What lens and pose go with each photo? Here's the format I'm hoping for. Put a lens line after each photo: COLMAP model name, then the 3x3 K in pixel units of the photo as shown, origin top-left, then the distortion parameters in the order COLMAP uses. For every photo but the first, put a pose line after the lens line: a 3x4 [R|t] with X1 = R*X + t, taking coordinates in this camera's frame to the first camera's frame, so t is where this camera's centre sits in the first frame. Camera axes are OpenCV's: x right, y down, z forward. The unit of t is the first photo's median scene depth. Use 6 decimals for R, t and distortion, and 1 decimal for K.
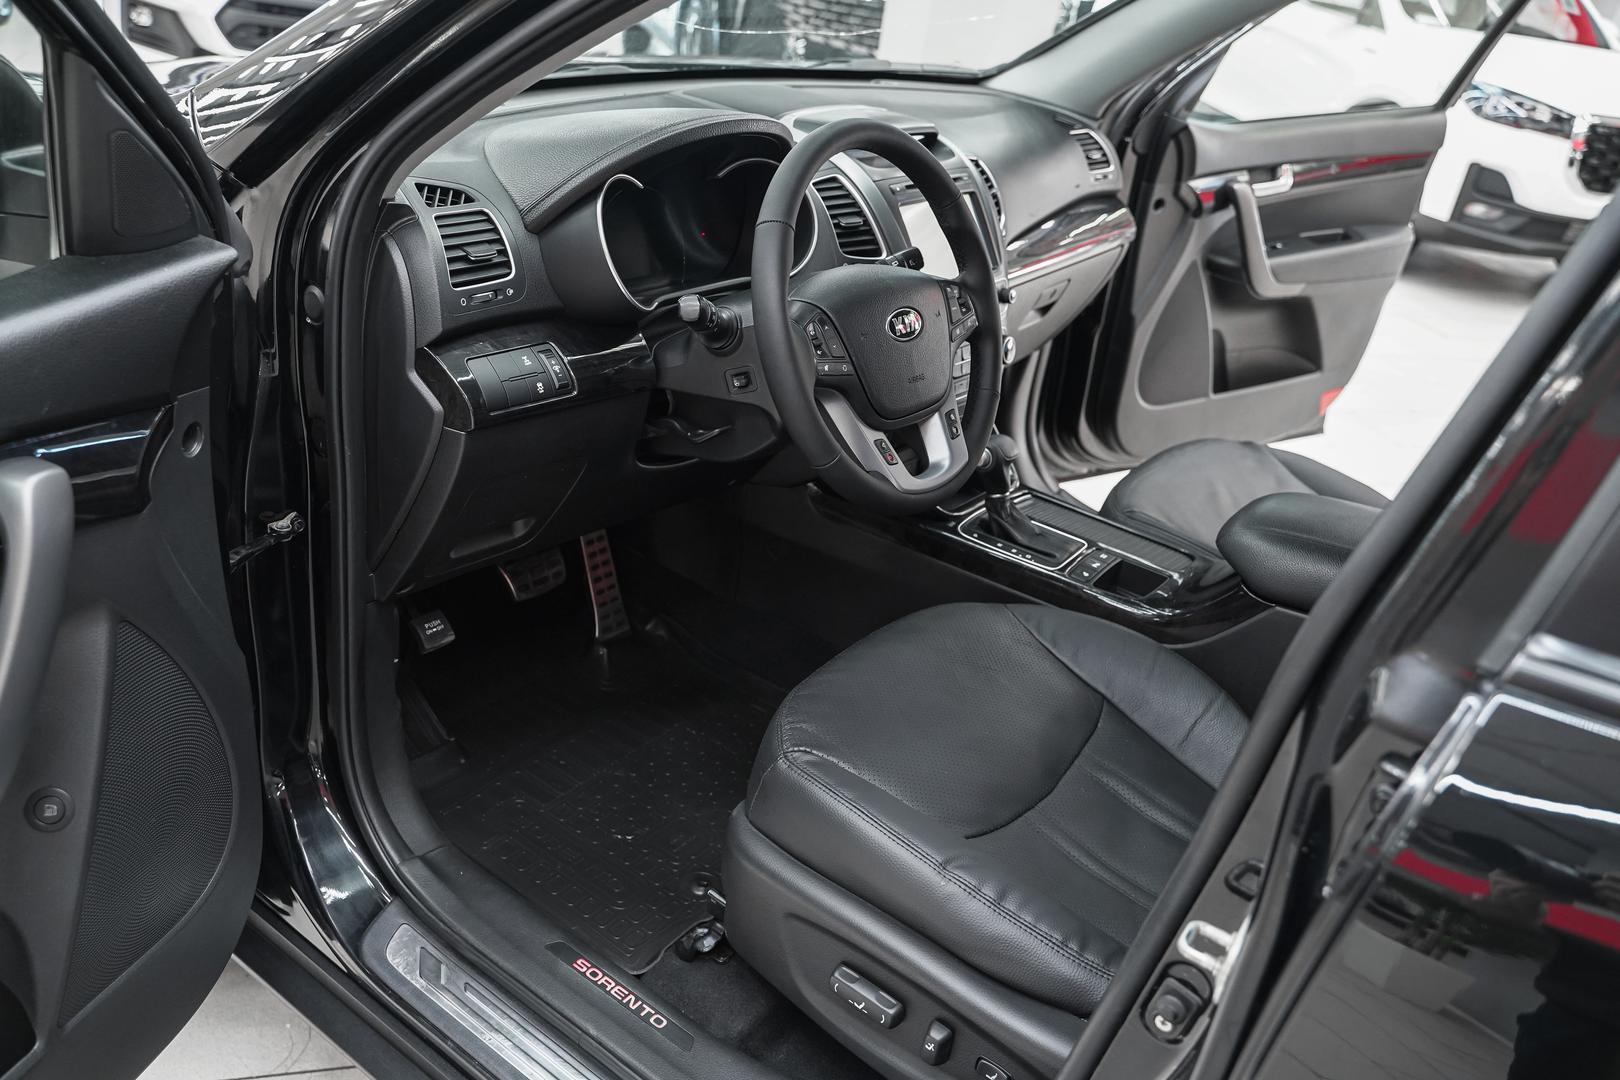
lens RADIAL K [[1293.2, 0, 810.0], [0, 1293.2, 540.0], [0, 0, 1]] dist [-0.010165, 0.009475]
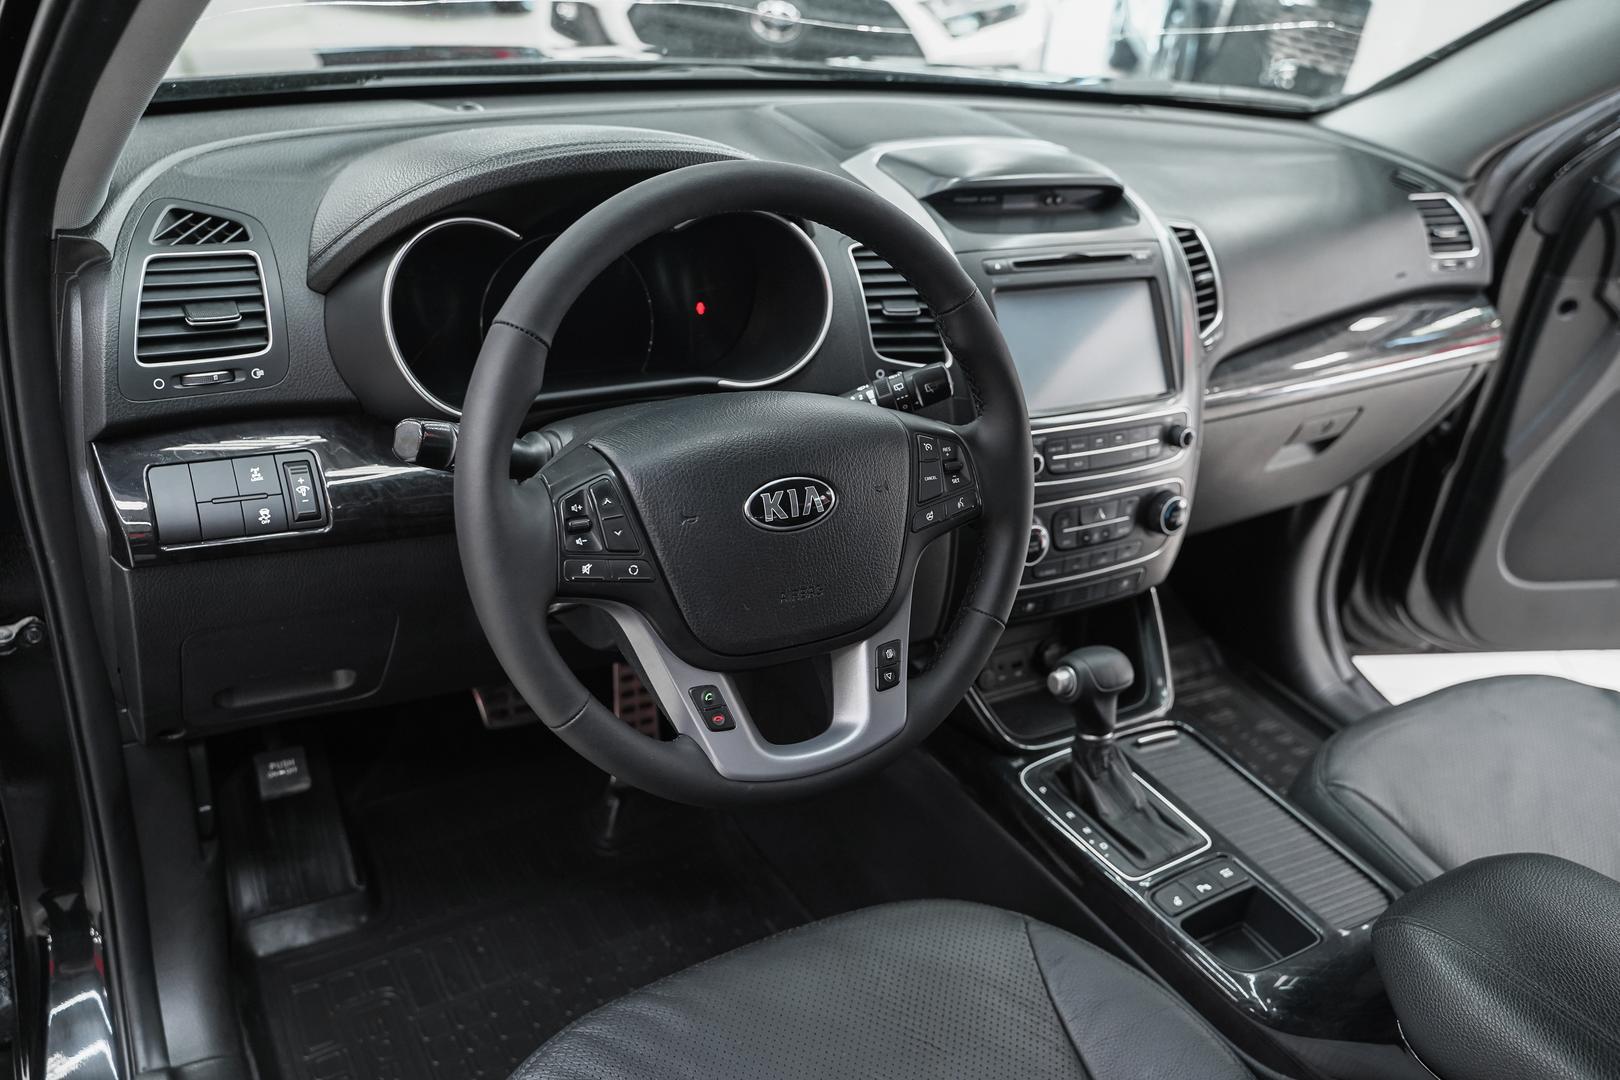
lens RADIAL K [[1293.2, 0, 810.0], [0, 1293.2, 540.0], [0, 0, 1]] dist [-0.010165, 0.009475]
pose [[0.930163, 0.164715, -0.328125, 0.211429], [-0.167911, 0.985623, 0.018780, -0.121531], [0.326501, 0.037627, 0.944448, 0.322237]]
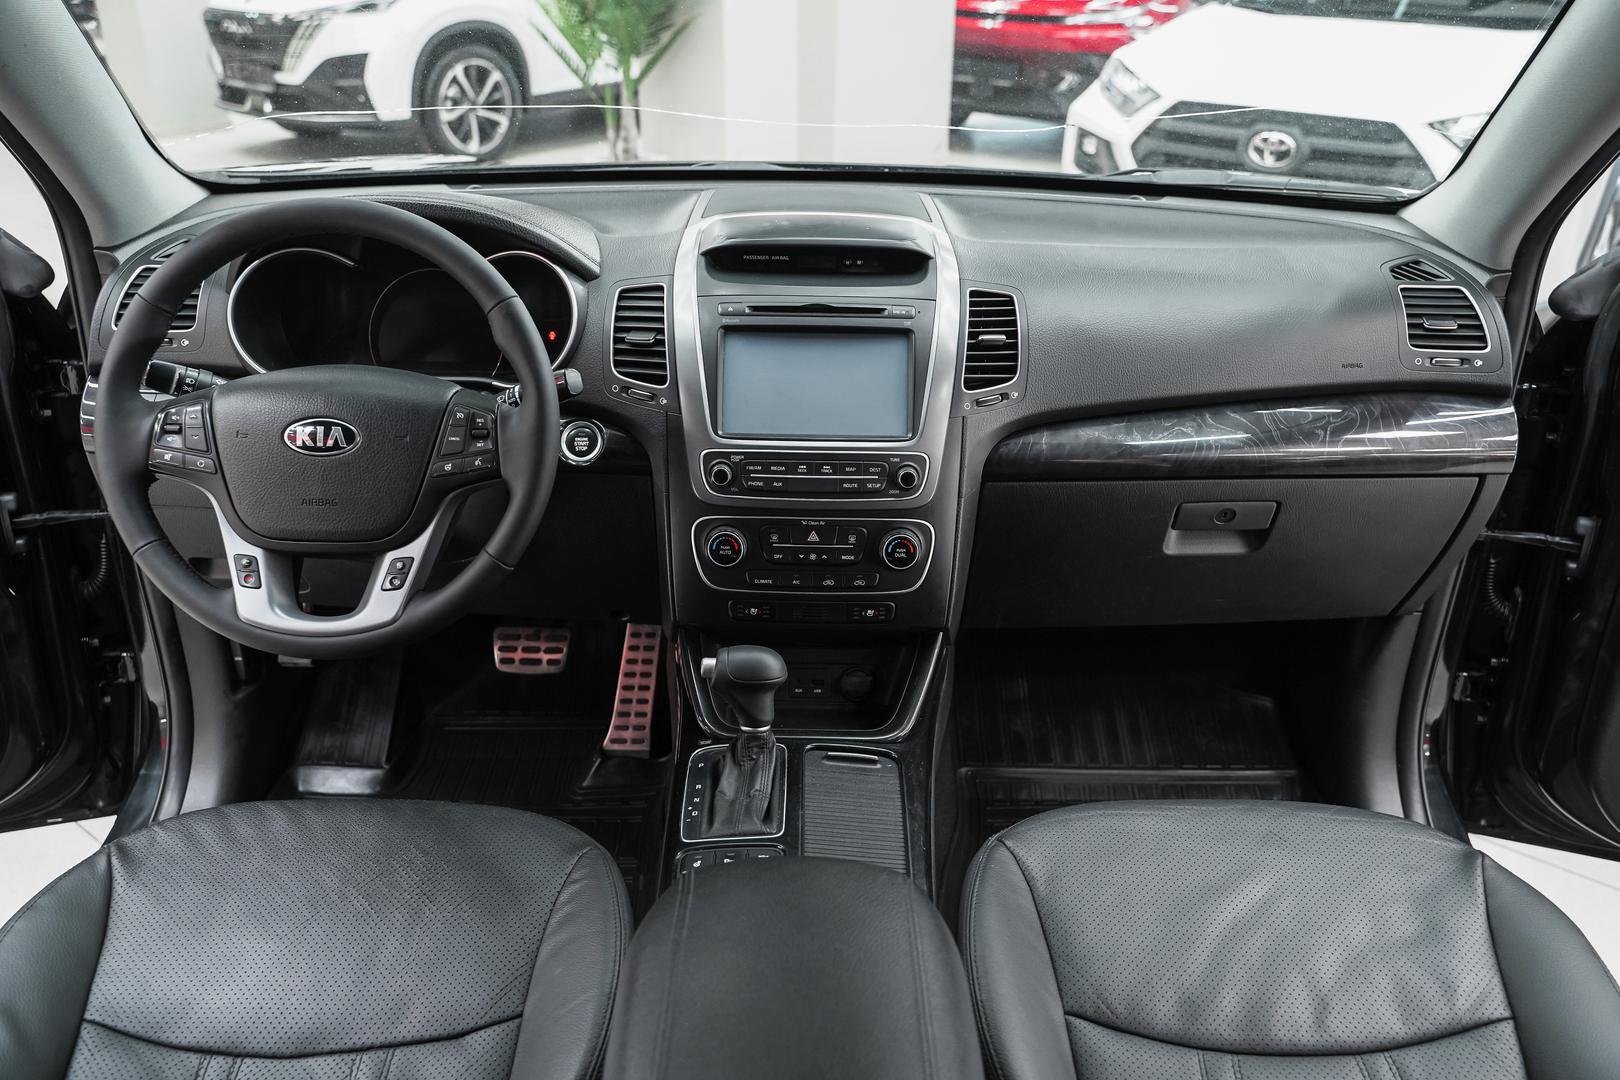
lens RADIAL K [[1293.2, 0, 810.0], [0, 1293.2, 540.0], [0, 0, 1]] dist [-0.010165, 0.009475]
pose [[0.604367, 0.230177, -0.762731, 0.702452], [-0.306084, 0.950966, 0.044451, -0.178976], [0.735563, 0.206595, 0.645186, 0.529811]]
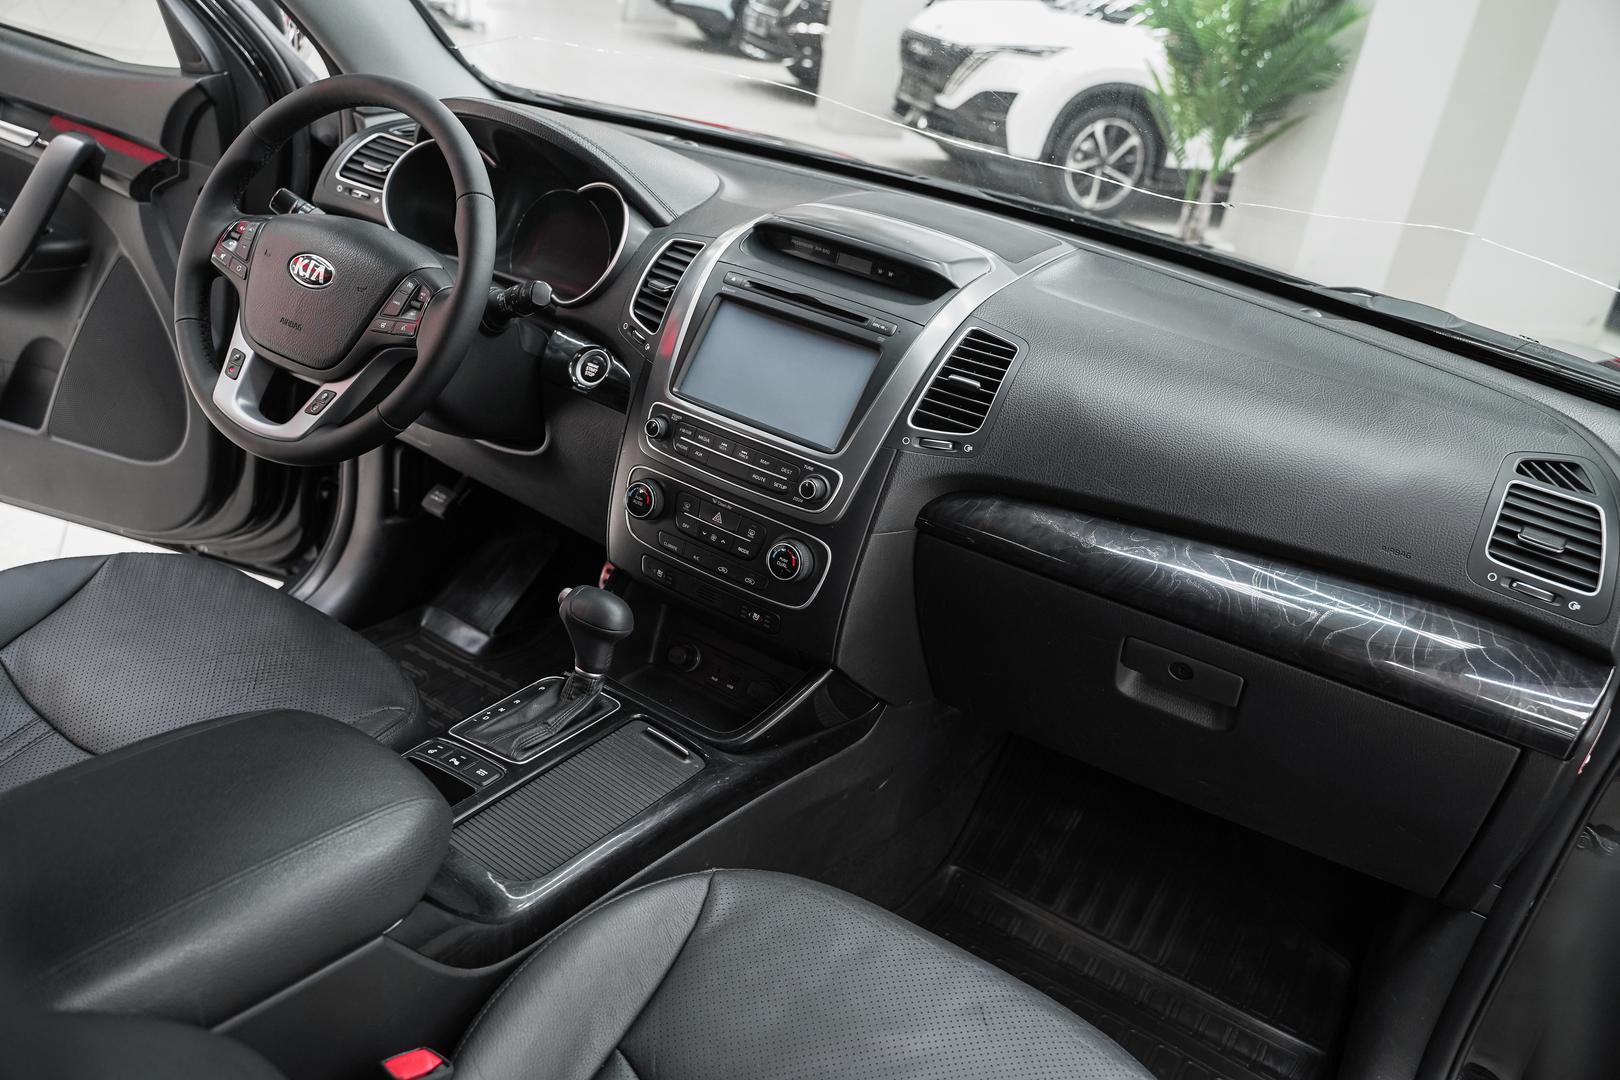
lens RADIAL K [[1293.2, 0, 810.0], [0, 1293.2, 540.0], [0, 0, 1]] dist [-0.010165, 0.009475]
pose [[0.109987, 0.317478, -0.941866, 0.833420], [-0.575921, 0.792679, 0.199938, -0.315839], [0.810073, 0.520449, 0.270026, 0.867488]]
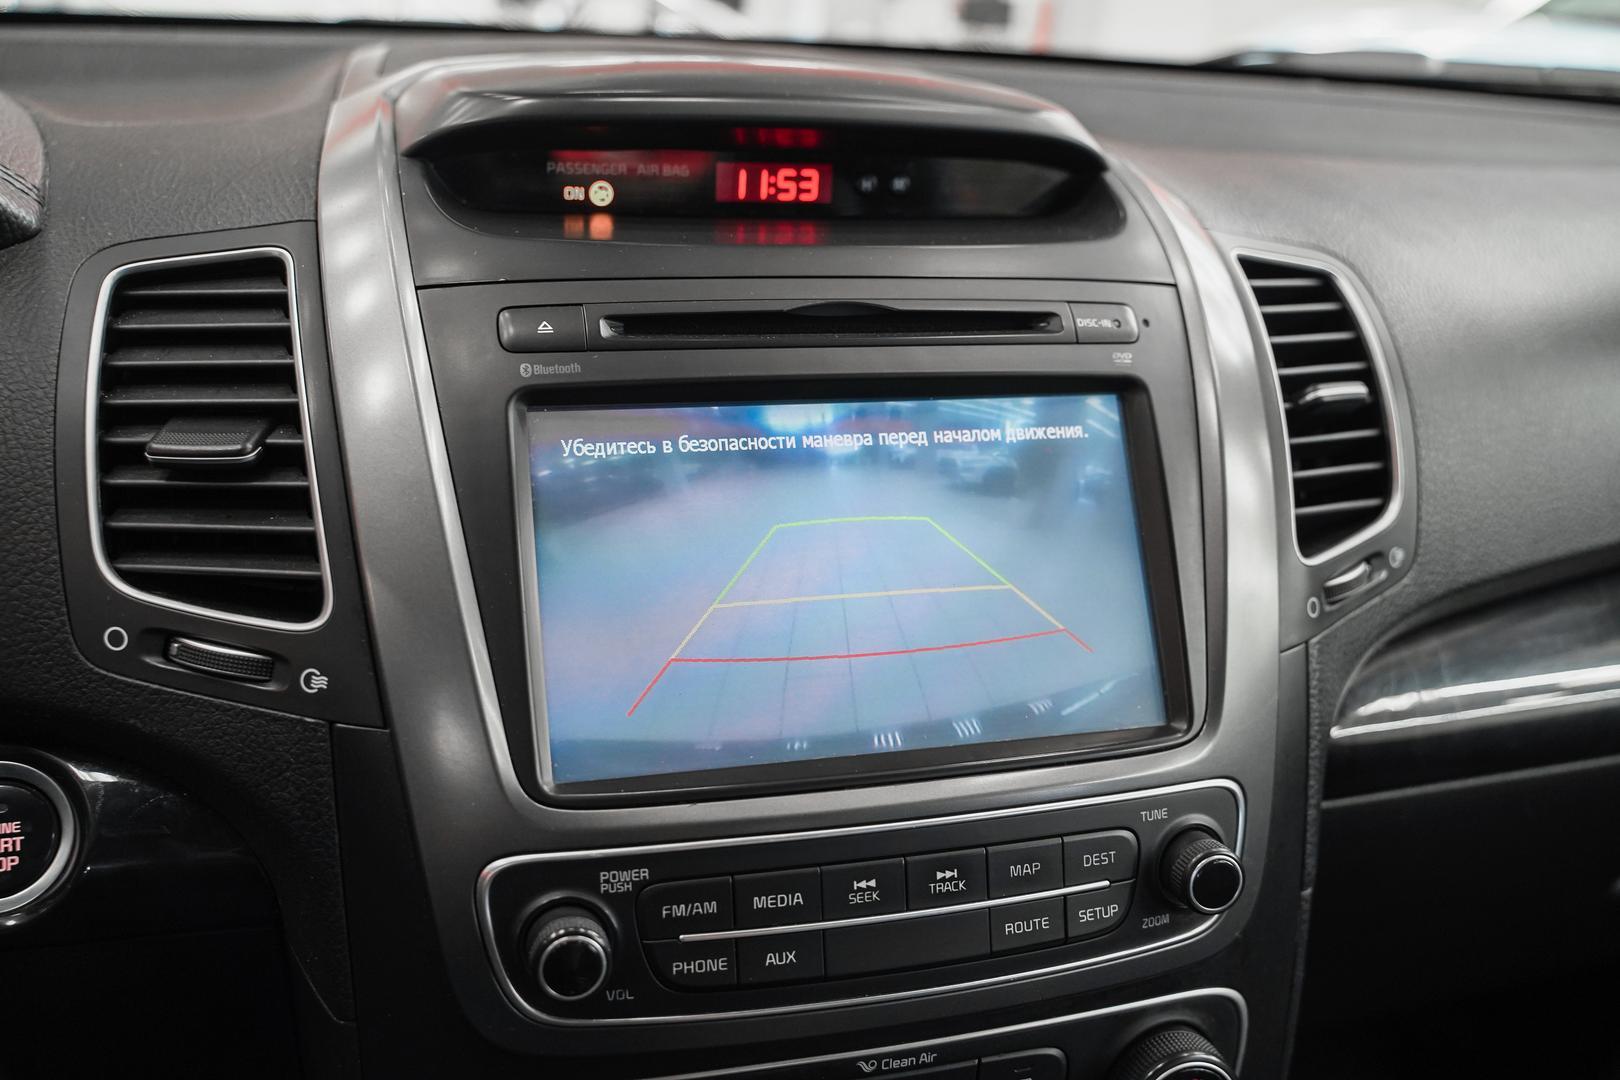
lens RADIAL K [[1411.6, 0, 810.0], [0, 1411.6, 540.0], [0, 0, 1]] dist [-0.009192, -0.006418]
pose [[0.793692, 0.141265, -0.591690, 0.240829], [-0.230333, 0.970031, -0.077374, -0.218210], [0.563027, 0.197697, 0.802444, 0.802637]]
